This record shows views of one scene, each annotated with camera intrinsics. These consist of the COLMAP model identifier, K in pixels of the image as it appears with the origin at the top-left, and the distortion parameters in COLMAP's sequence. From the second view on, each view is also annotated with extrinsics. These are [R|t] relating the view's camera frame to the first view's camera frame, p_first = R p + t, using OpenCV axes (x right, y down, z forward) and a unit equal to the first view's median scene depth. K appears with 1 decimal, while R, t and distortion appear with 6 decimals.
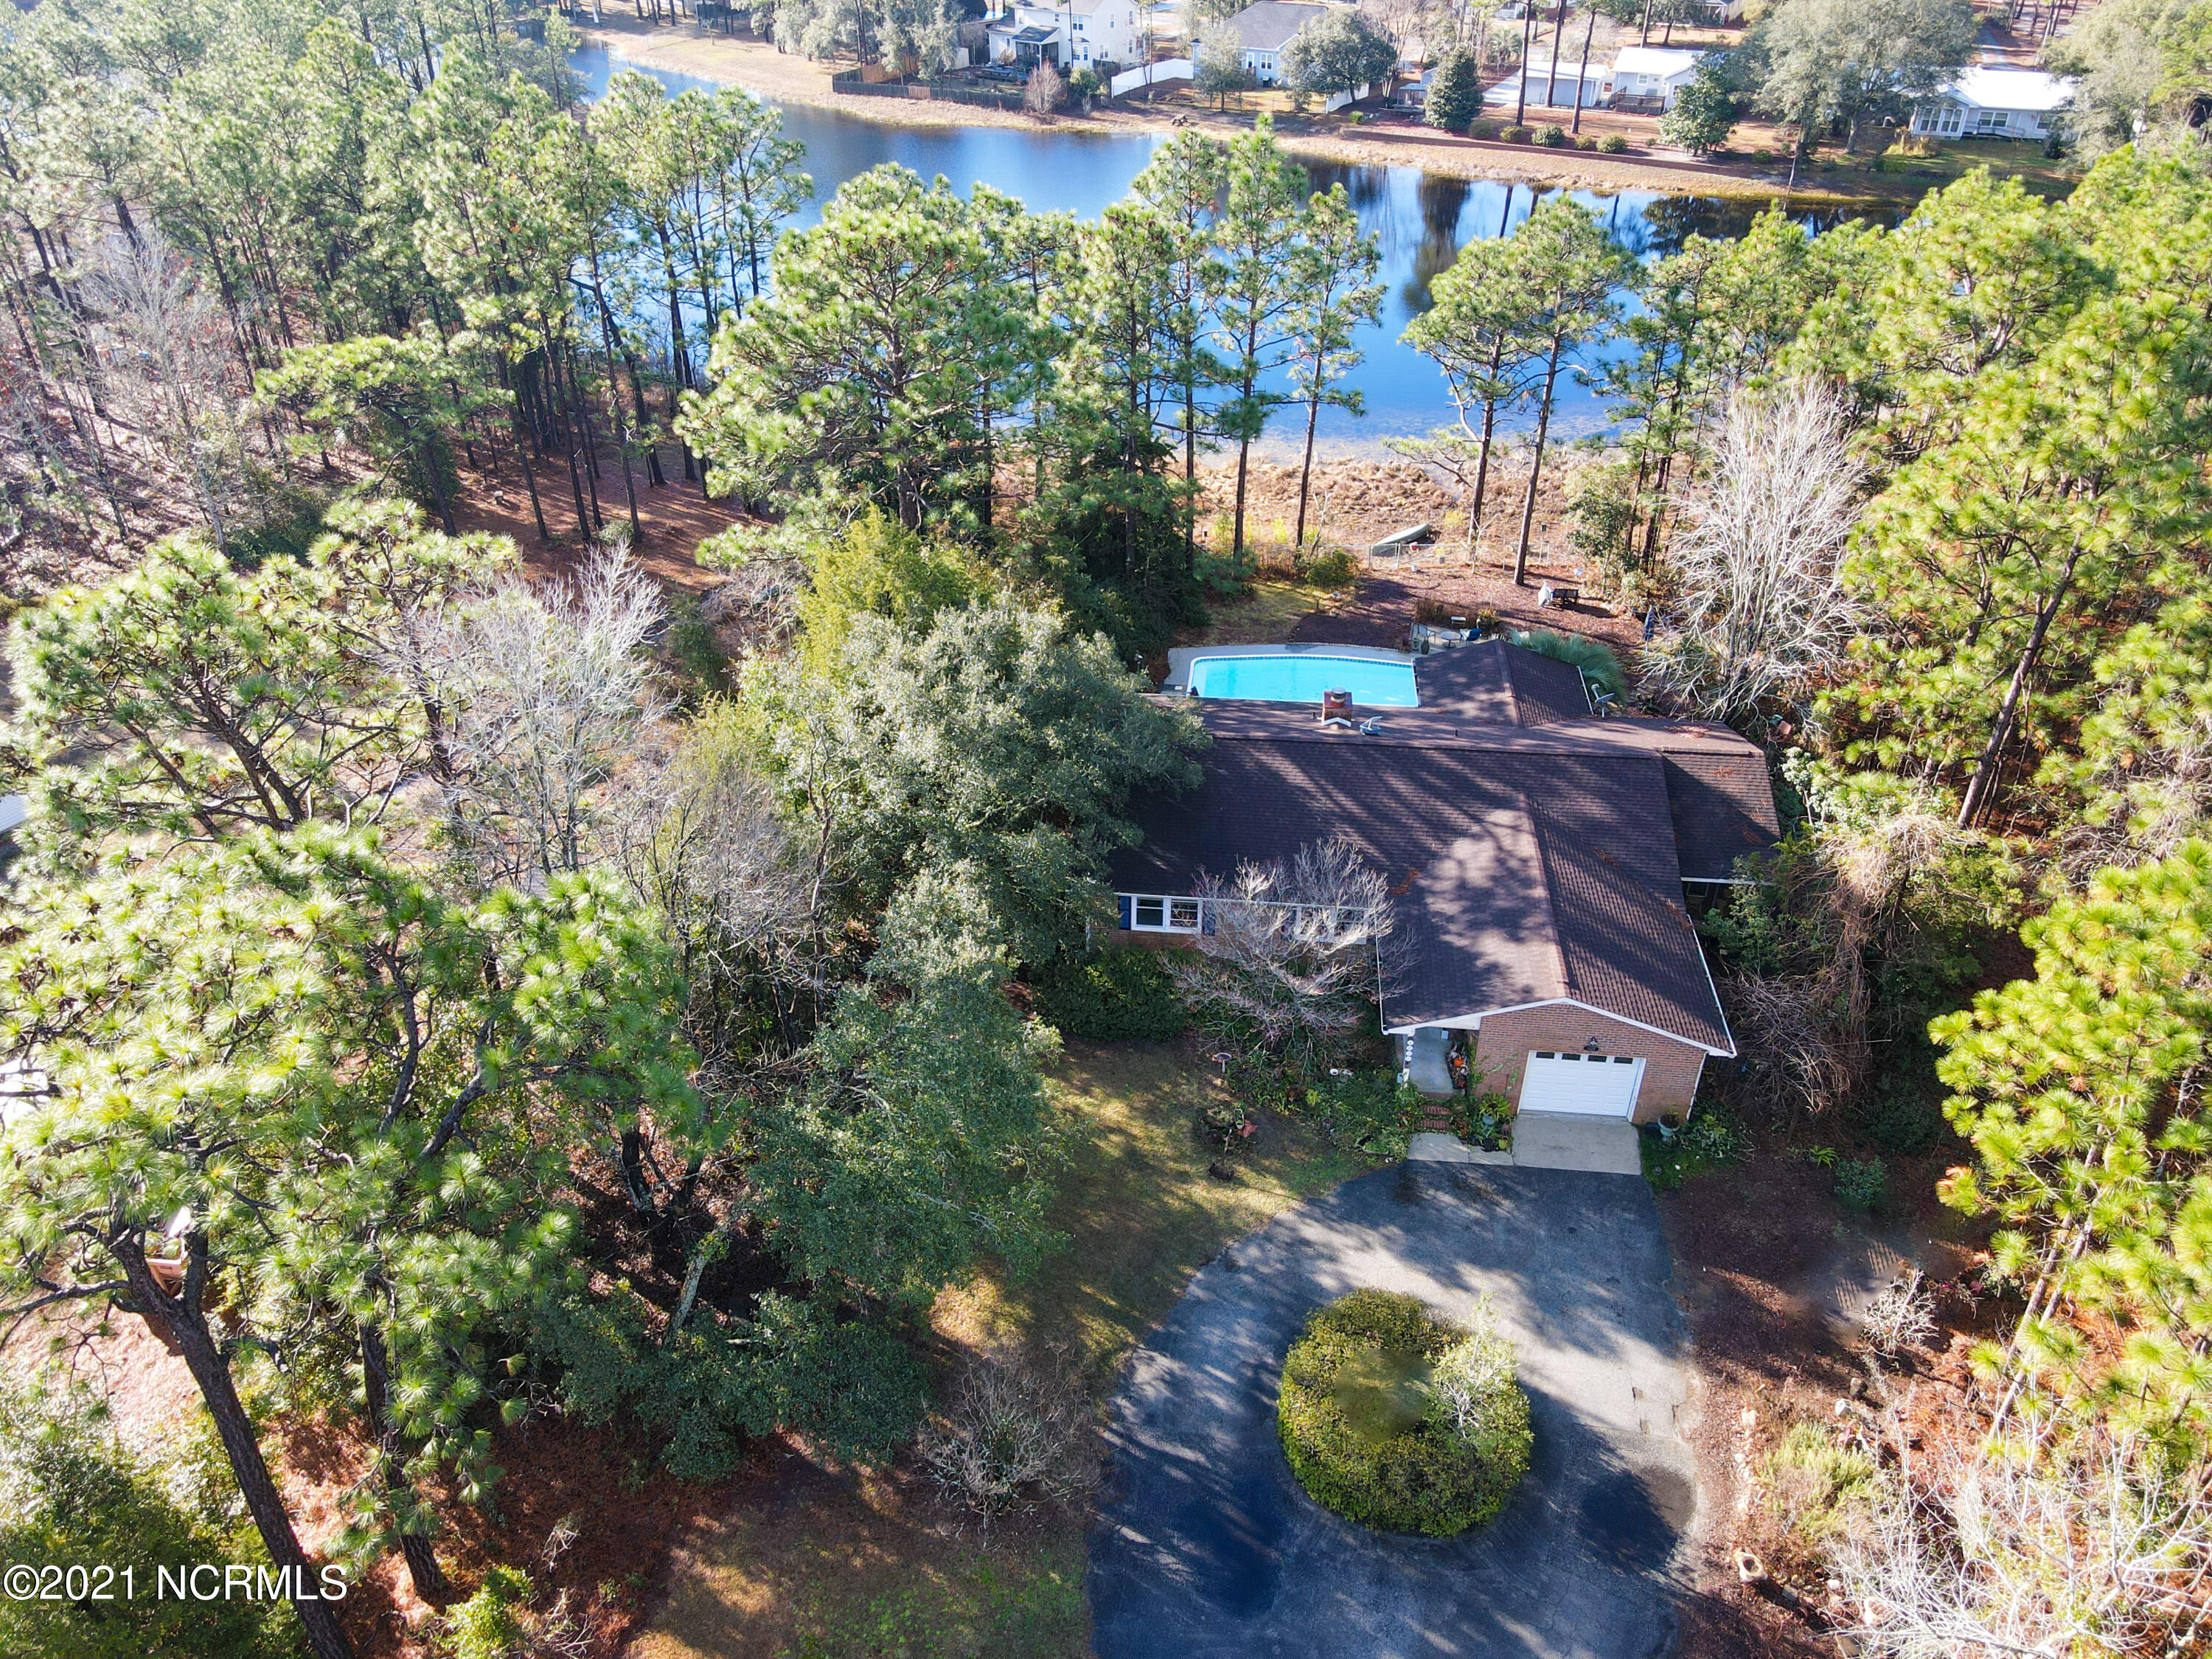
lens RADIAL K [[1575.4, 0, 1106.7], [0, 1575.4, 825.3], [0, 0, 1]] dist [-0.001308, 0.019464]
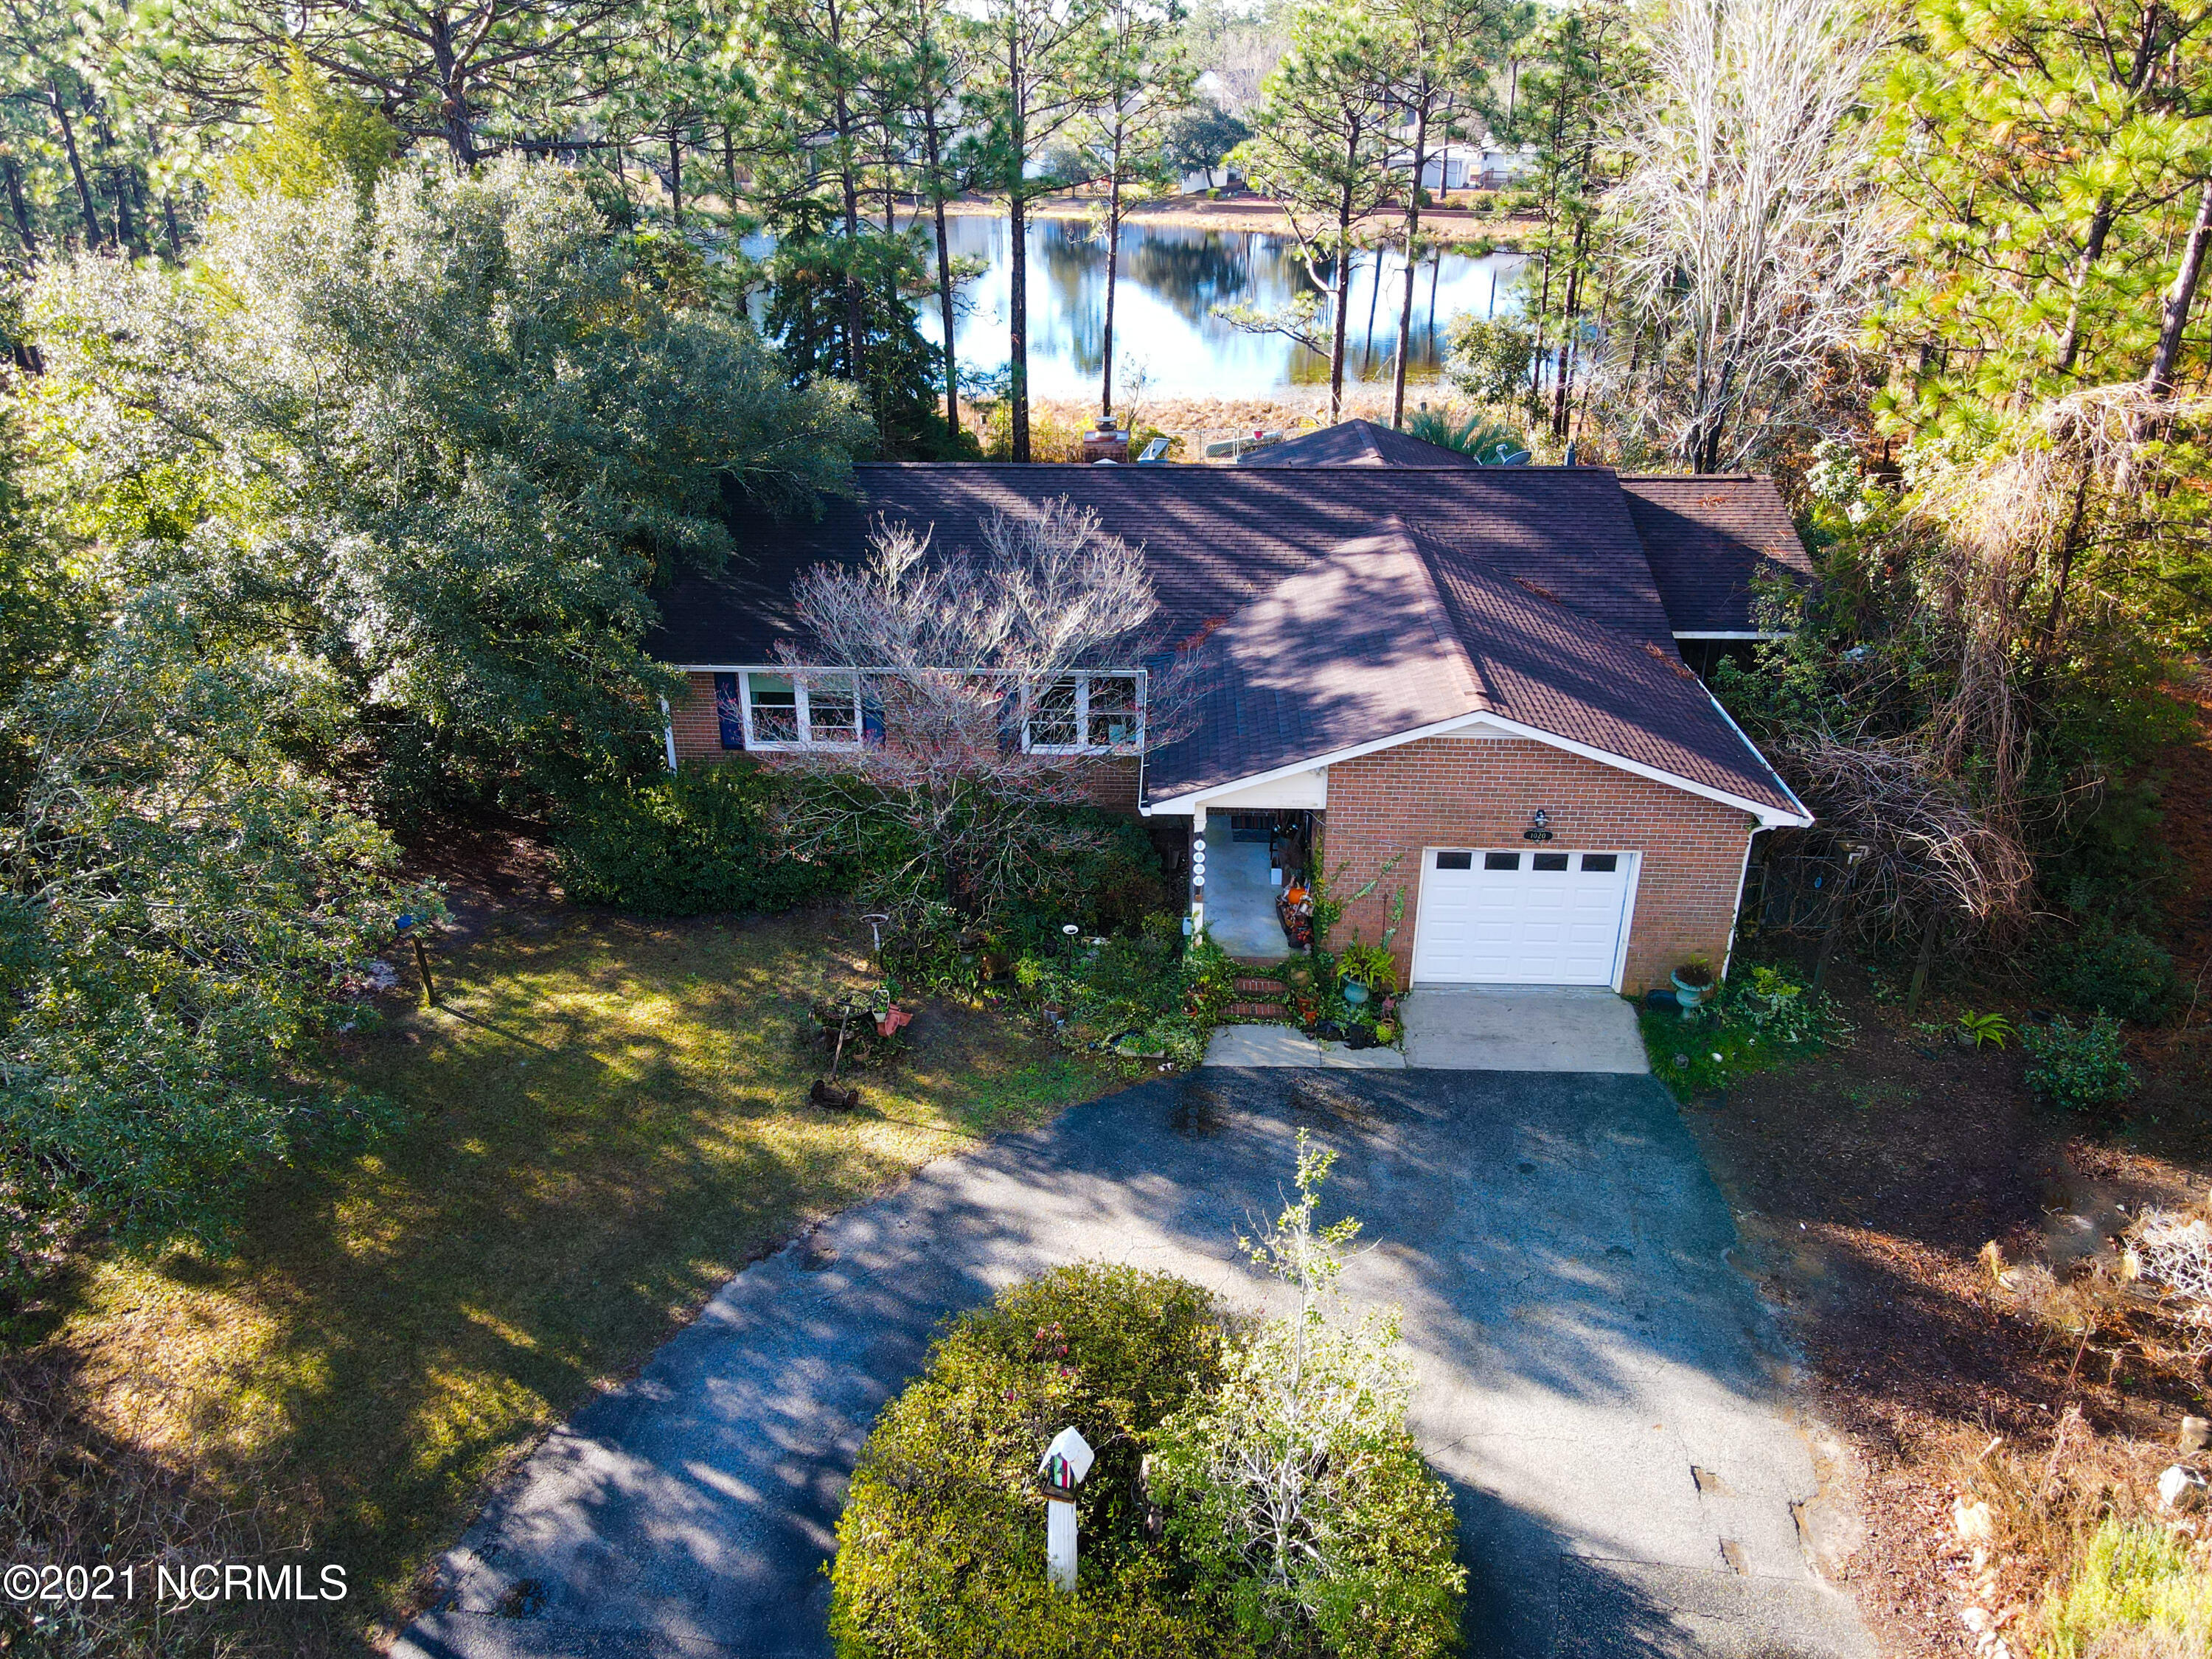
lens RADIAL K [[1575.4, 0, 1083.3], [0, 1575.4, 847.3], [0, 0, 1]] dist [-0.001308, 0.019464]
pose [[0.998694, -0.036992, 0.035239, 0.135977], [0.040941, 0.992066, -0.118862, 0.200038], [-0.030562, 0.120149, 0.992285, 0.477559]]
